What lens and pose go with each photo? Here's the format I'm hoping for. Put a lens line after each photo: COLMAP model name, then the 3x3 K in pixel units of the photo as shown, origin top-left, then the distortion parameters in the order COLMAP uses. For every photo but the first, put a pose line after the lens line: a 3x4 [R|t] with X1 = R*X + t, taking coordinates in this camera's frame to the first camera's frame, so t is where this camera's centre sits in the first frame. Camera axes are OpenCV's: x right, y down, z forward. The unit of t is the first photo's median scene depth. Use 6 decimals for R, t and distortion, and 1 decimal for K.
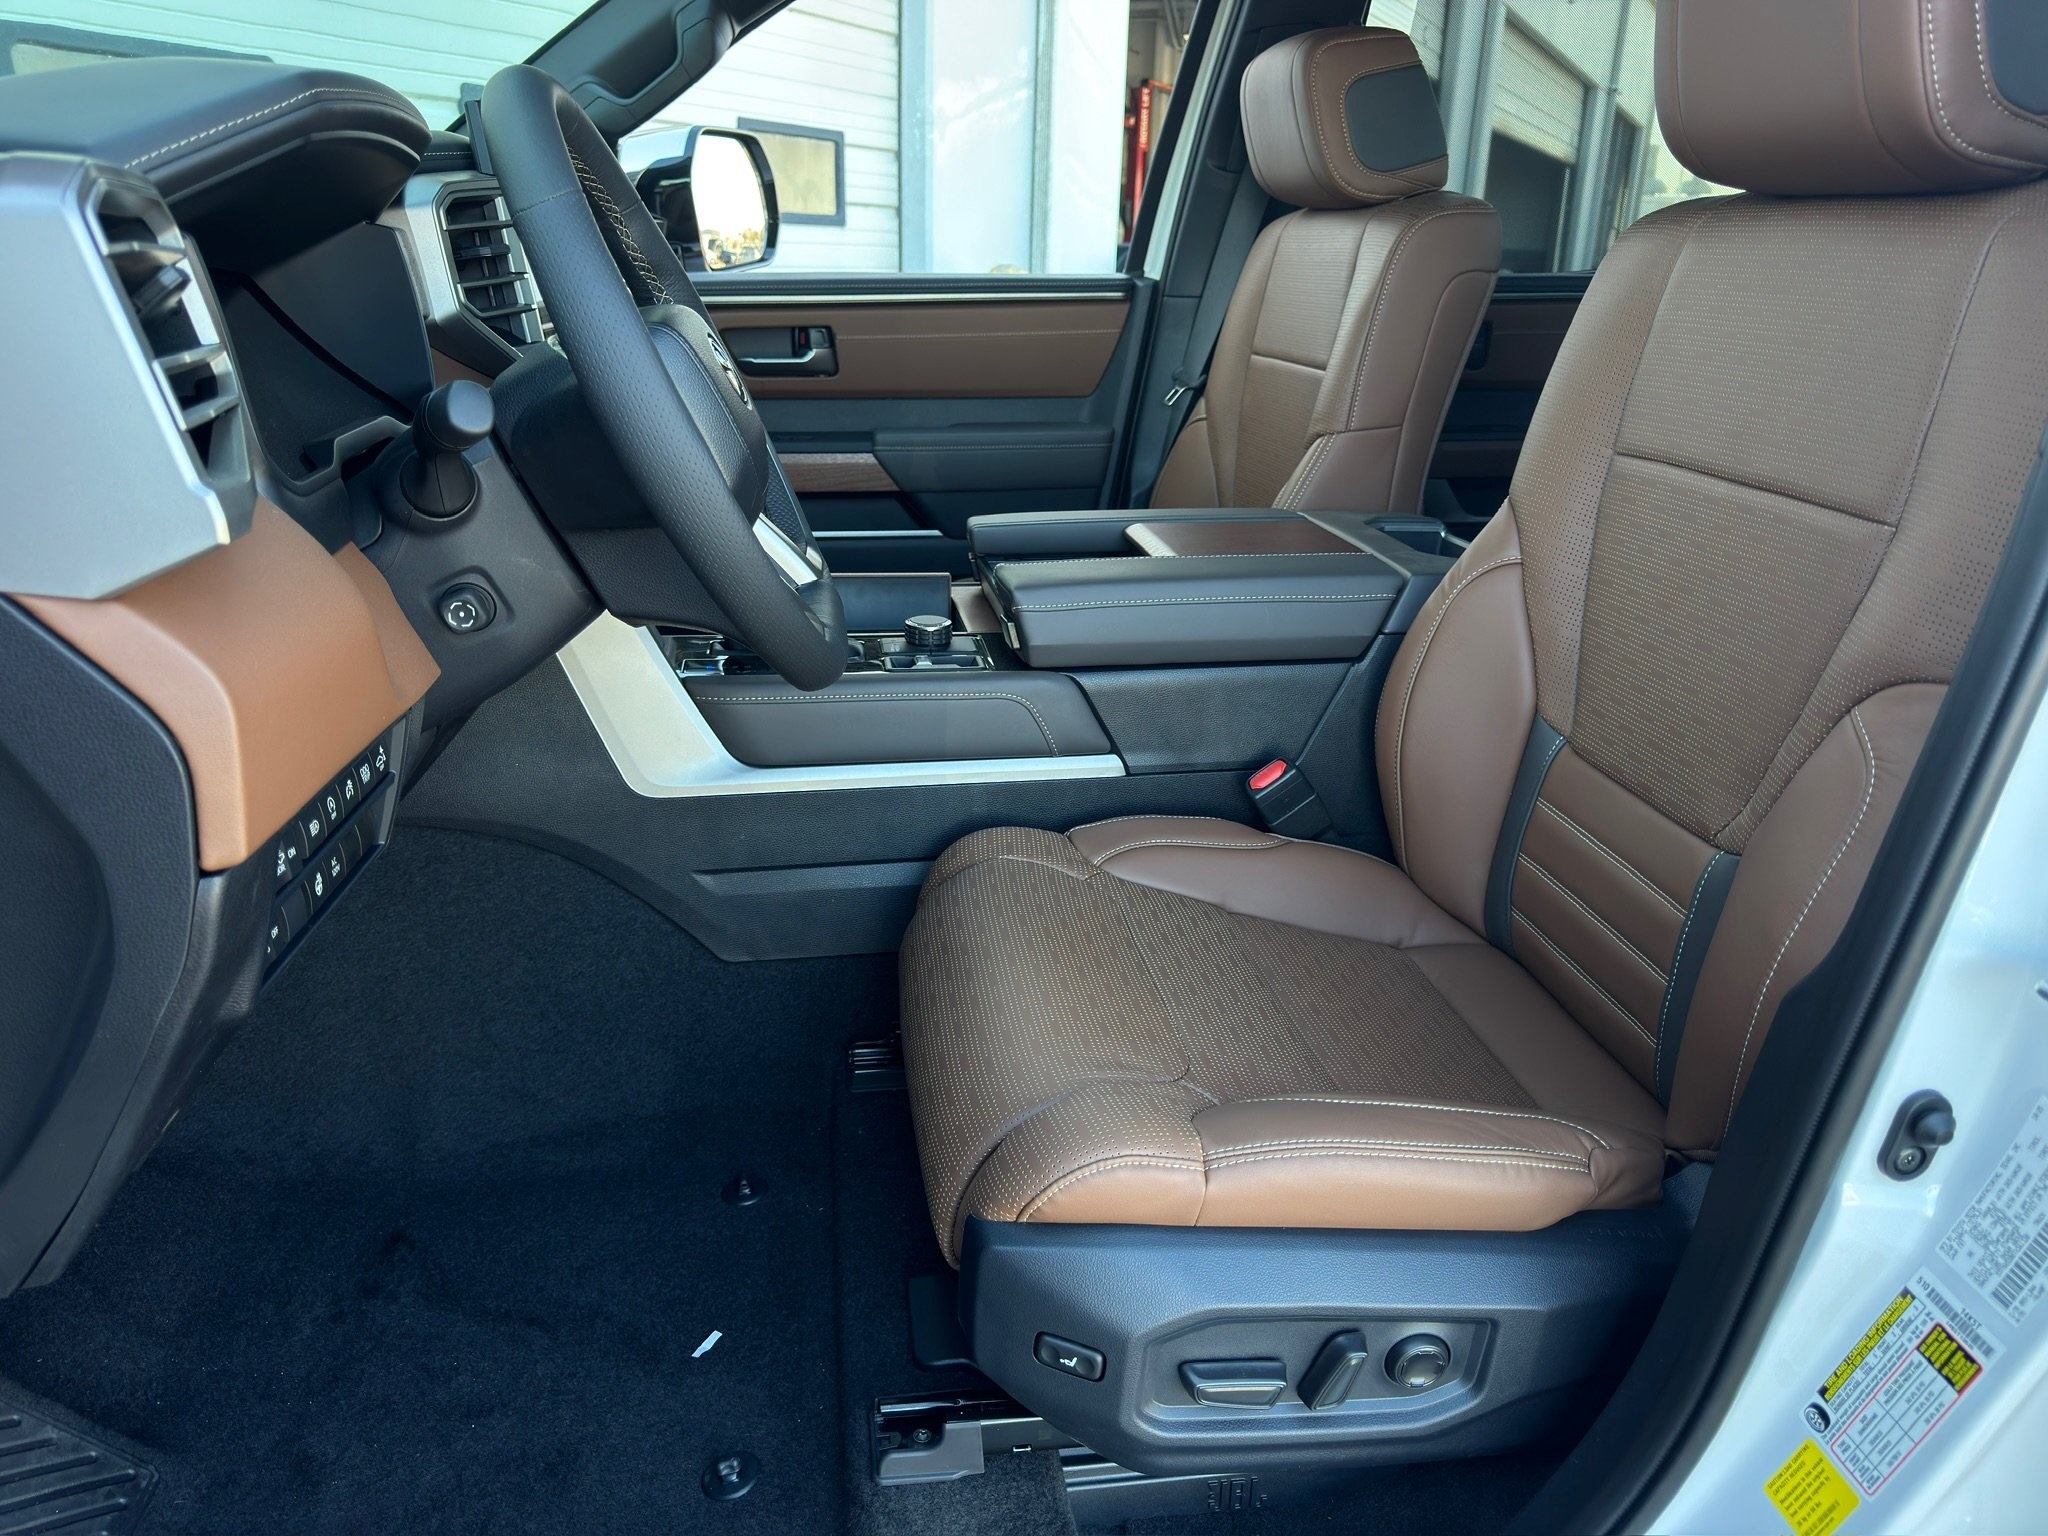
lens RADIAL K [[1442.4, 0, 1024.0], [0, 1442.4, 768.0], [0, 0, 1]] dist [0.157952, -0.337551]
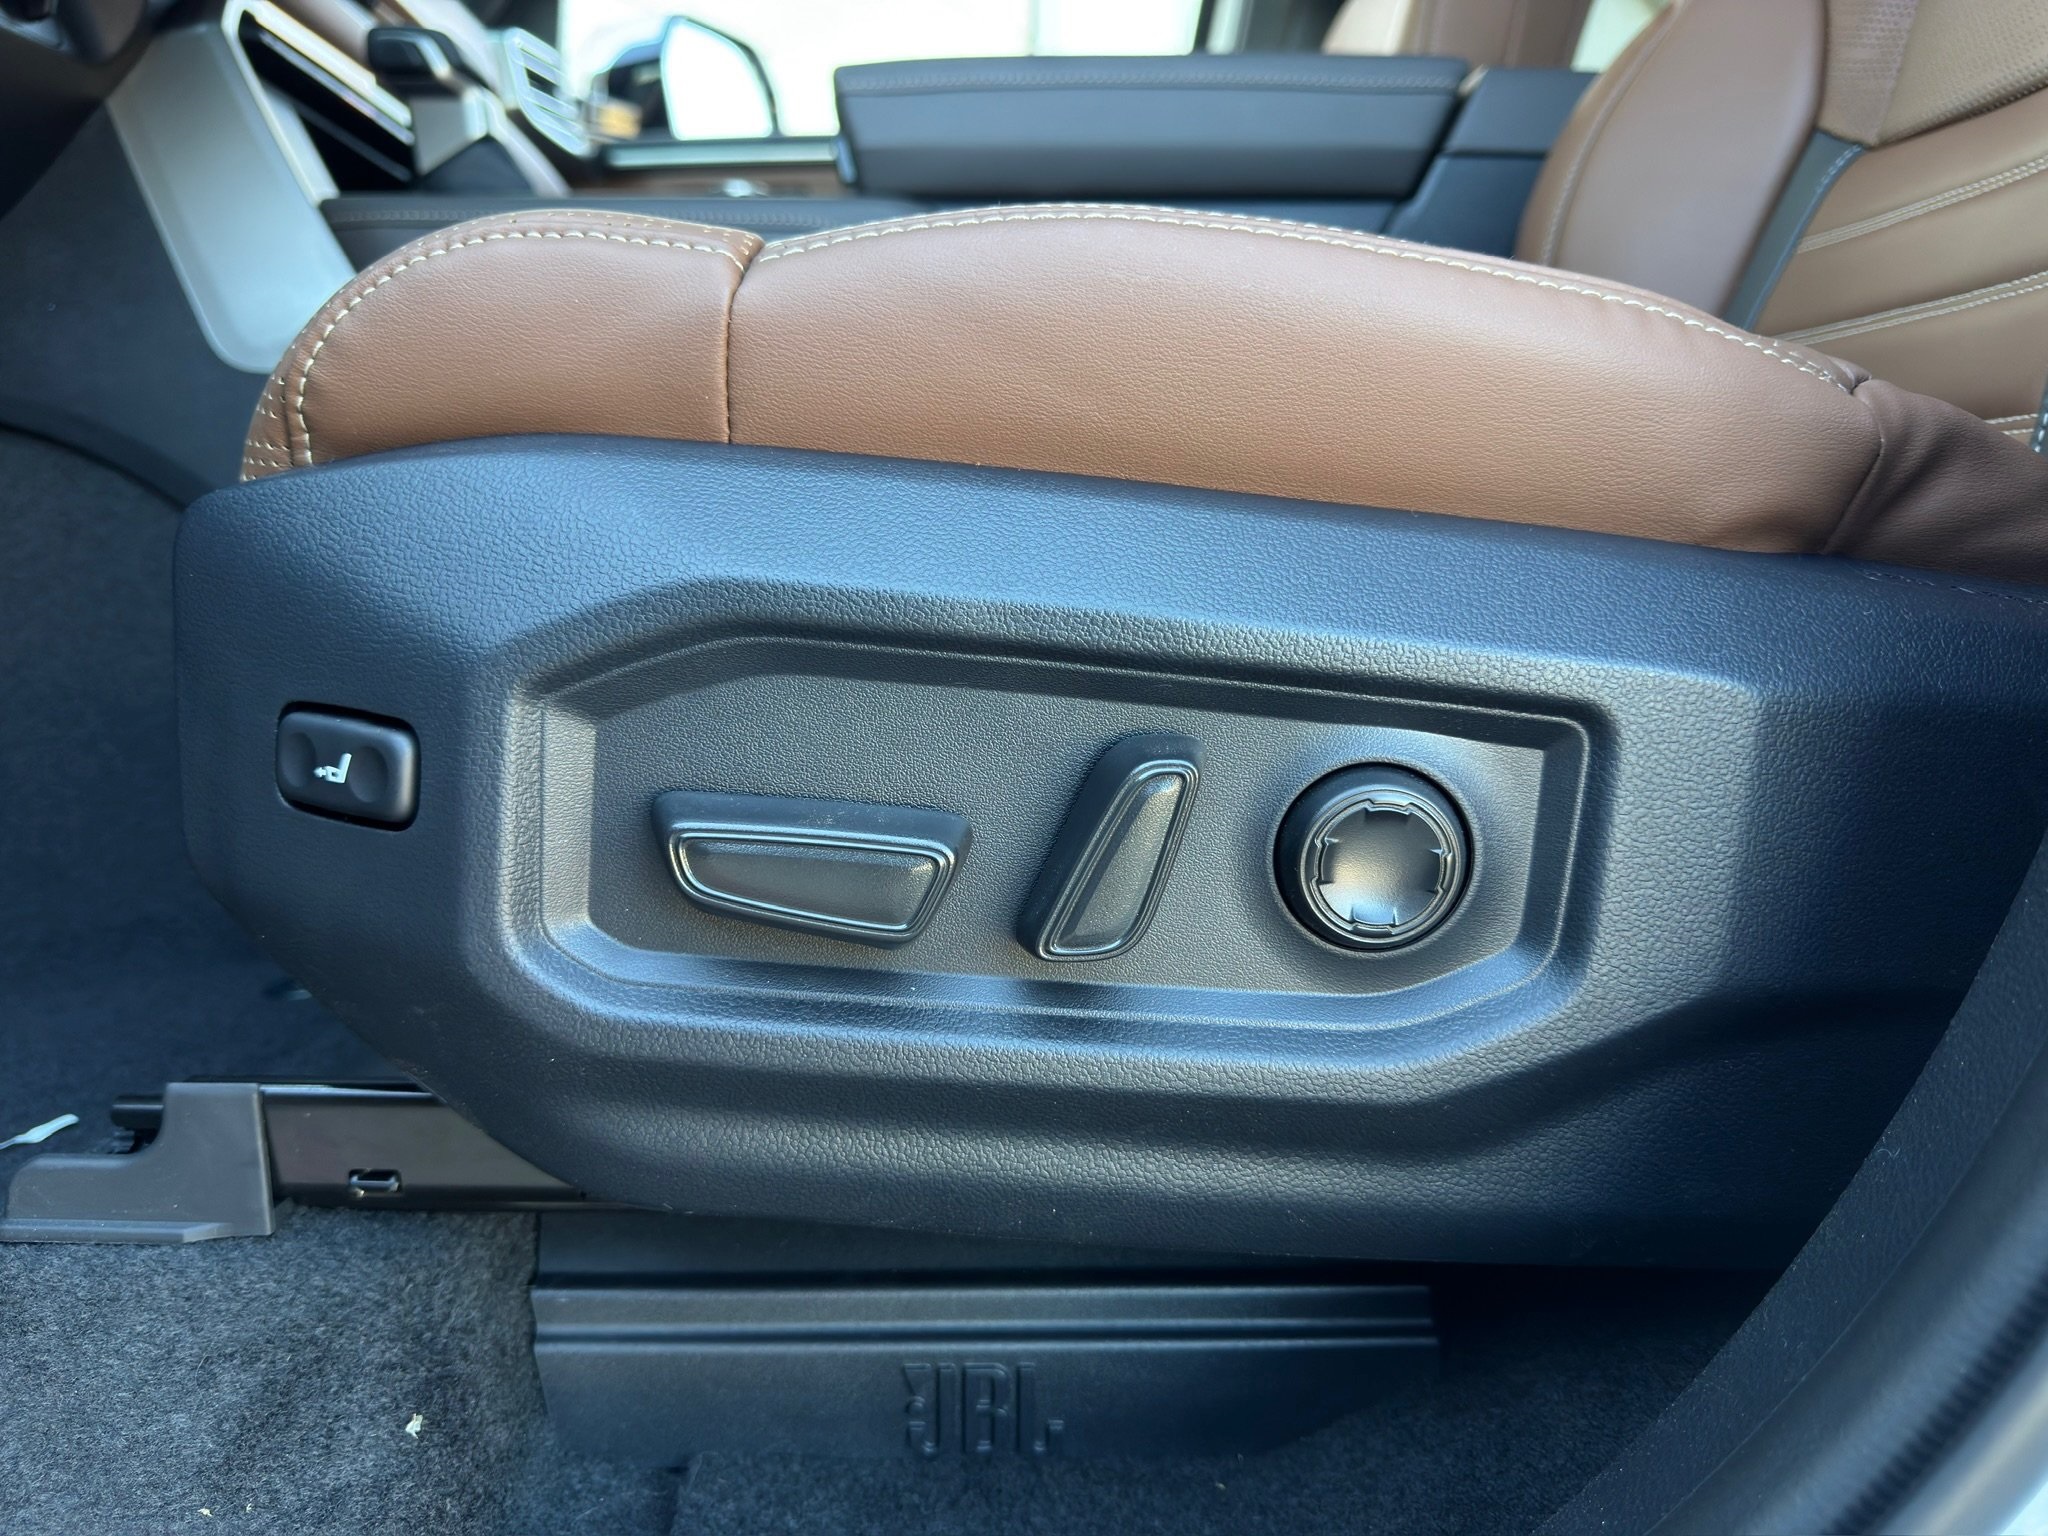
lens RADIAL K [[1442.4, 0, 1024.0], [0, 1442.4, 768.0], [0, 0, 1]] dist [0.157952, -0.337551]
pose [[0.991287, -0.004681, -0.131637, 0.234083], [-0.023554, 0.976961, -0.212112, 0.461614], [0.129597, 0.213365, 0.968339, 0.661840]]
